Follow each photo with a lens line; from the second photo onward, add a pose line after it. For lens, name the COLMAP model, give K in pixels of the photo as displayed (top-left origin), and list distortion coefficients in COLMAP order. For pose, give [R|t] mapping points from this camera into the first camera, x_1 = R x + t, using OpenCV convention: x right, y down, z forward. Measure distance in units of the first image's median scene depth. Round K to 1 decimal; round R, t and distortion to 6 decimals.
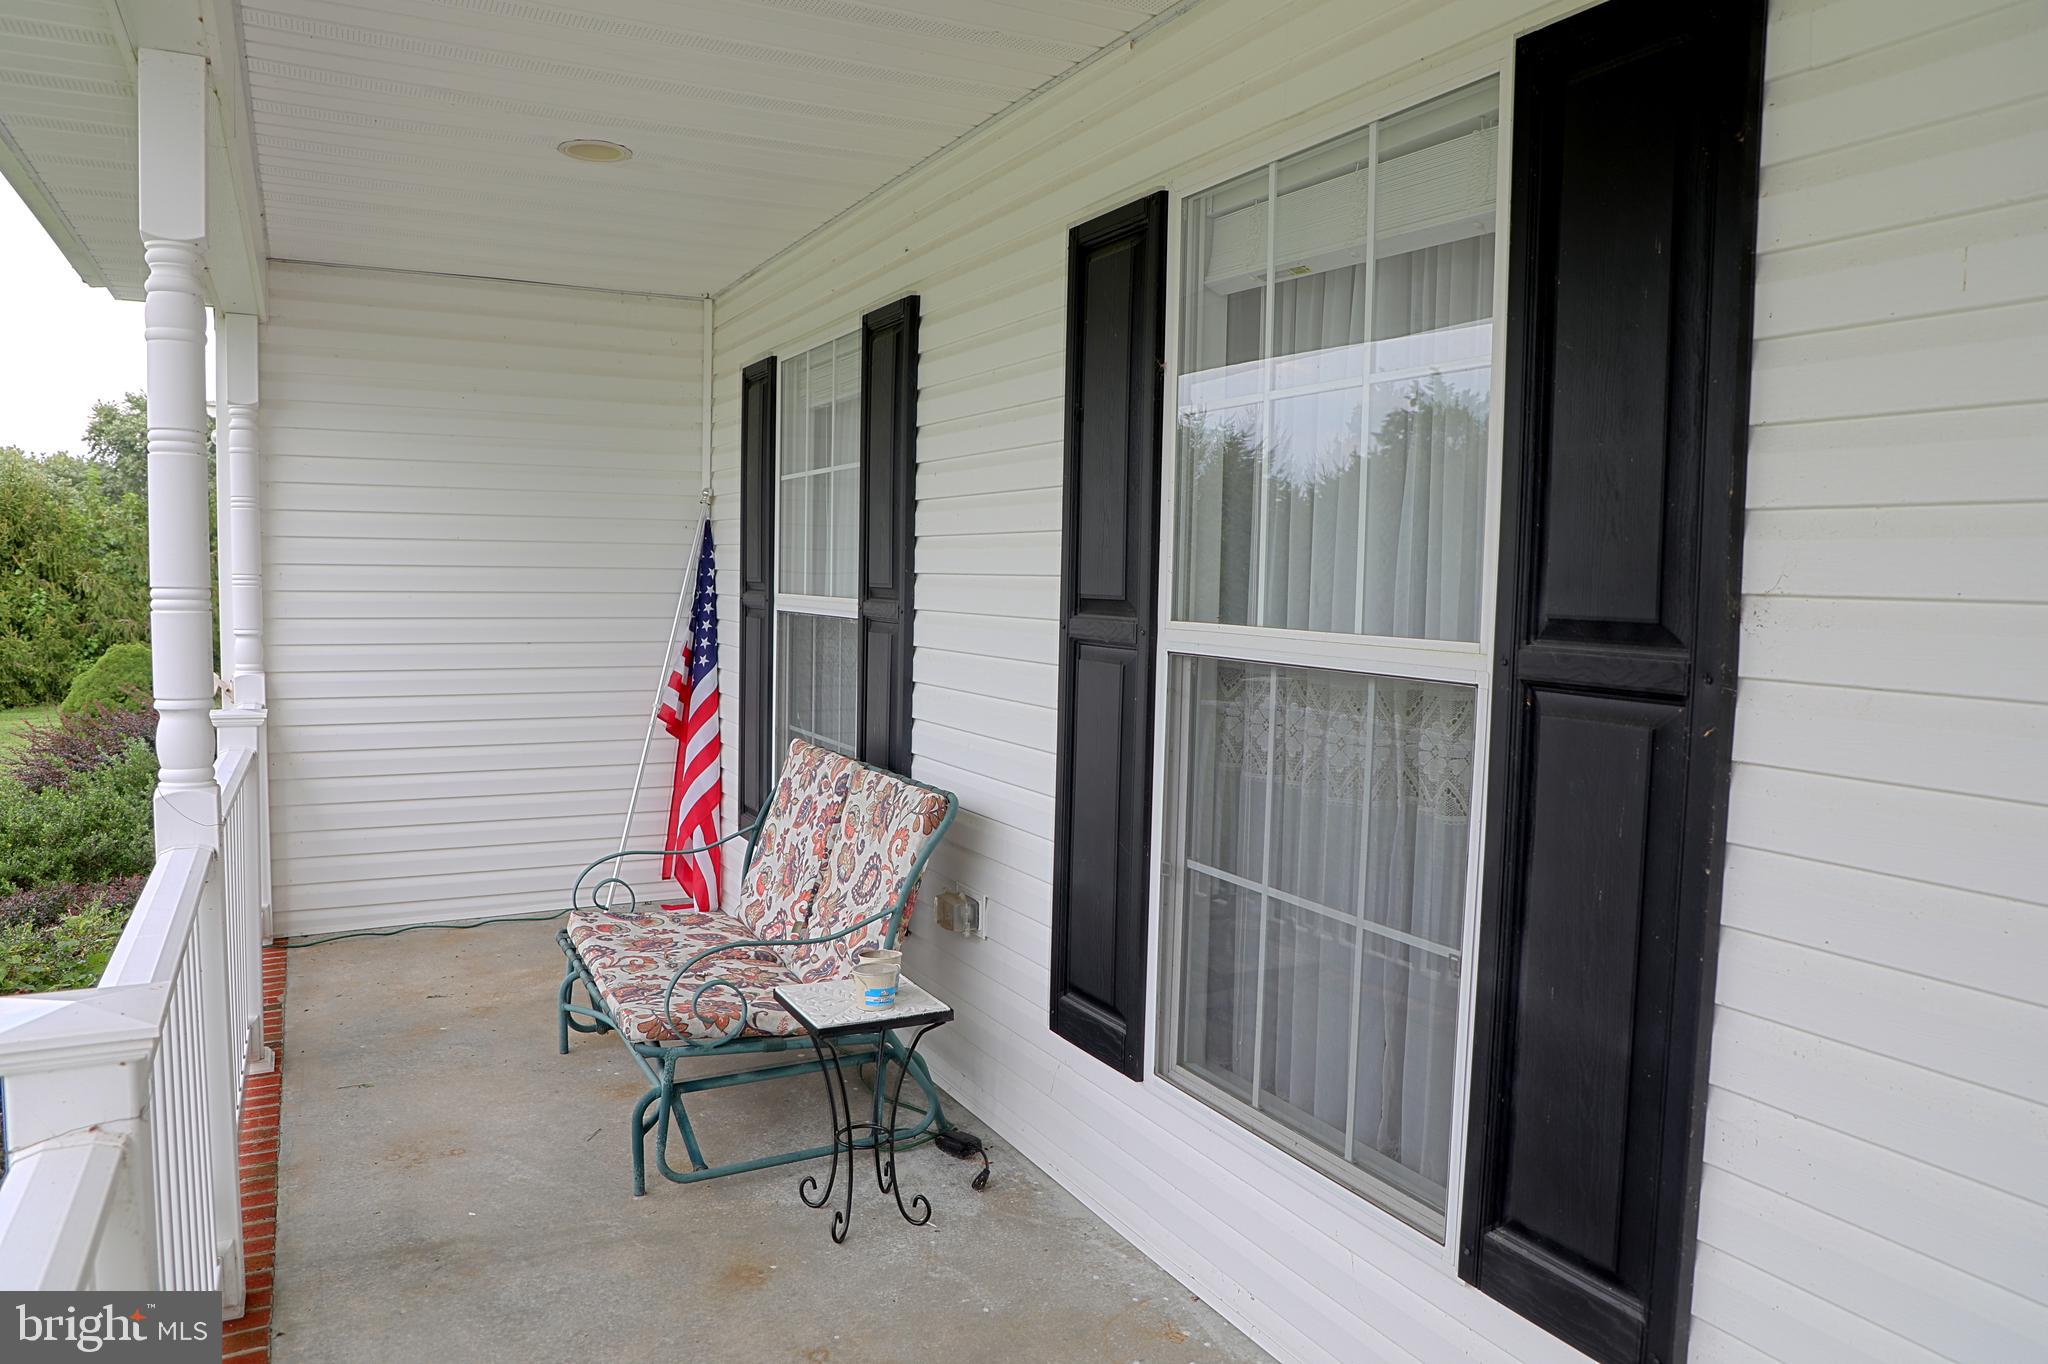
lens RADIAL K [[1389.5, 0, 1018.8], [0, 1389.5, 684.1], [0, 0, 1]] dist [-0.079723, 0.046800]
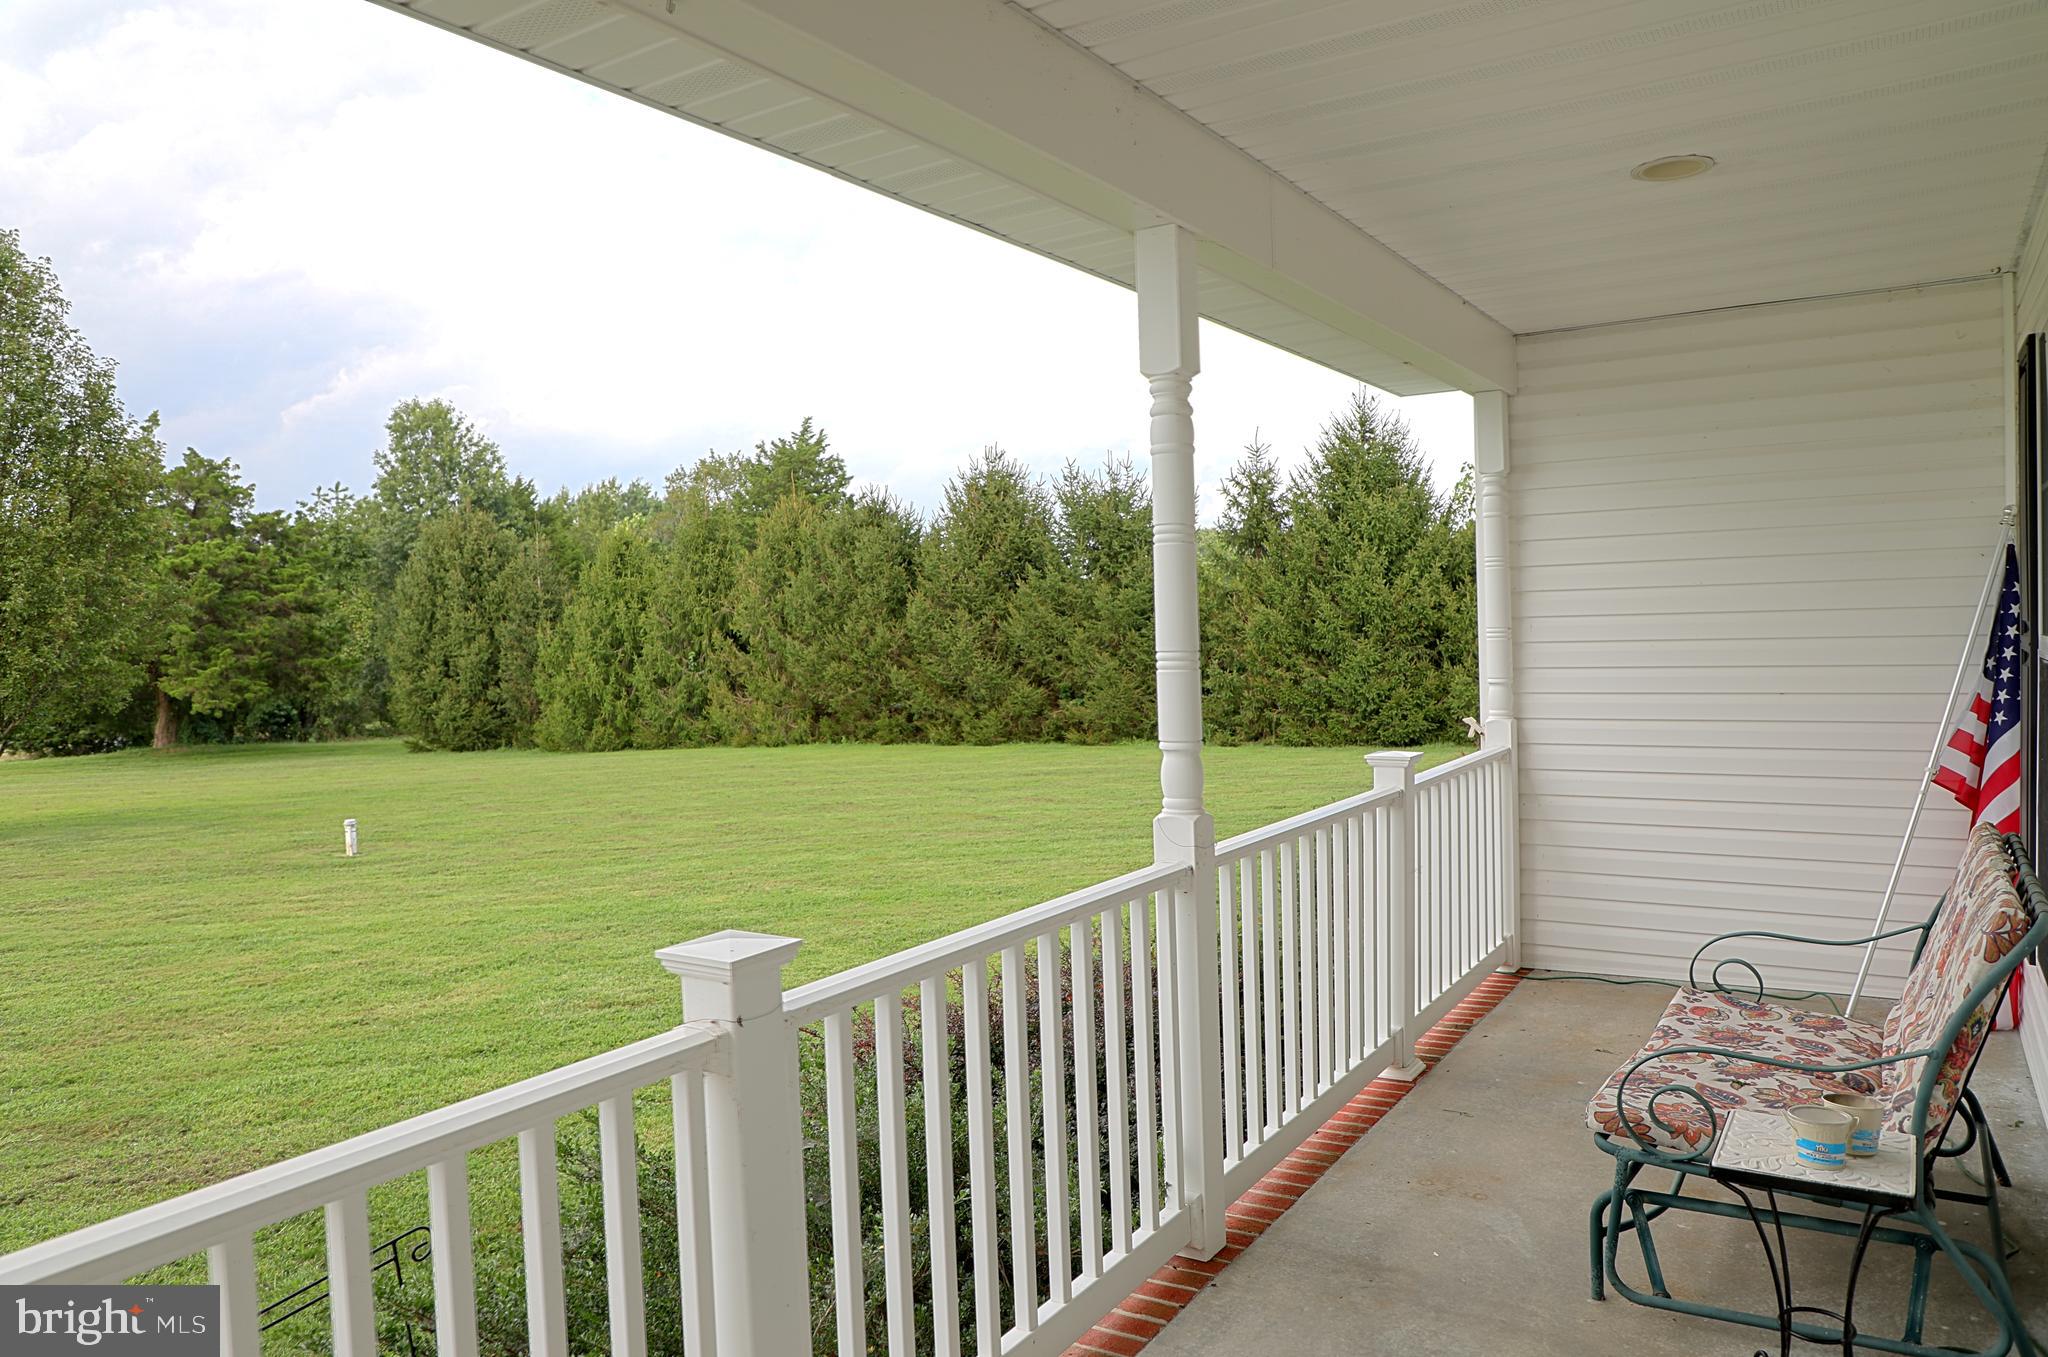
lens RADIAL K [[1389.5, 0, 1018.8], [0, 1389.5, 680.6], [0, 0, 1]] dist [-0.079723, 0.046800]
pose [[0.496347, 0.003000, -0.868119, 0.258453], [-0.031476, 0.999399, -0.014543, -0.013466], [0.867553, 0.034543, 0.496143, 0.158274]]
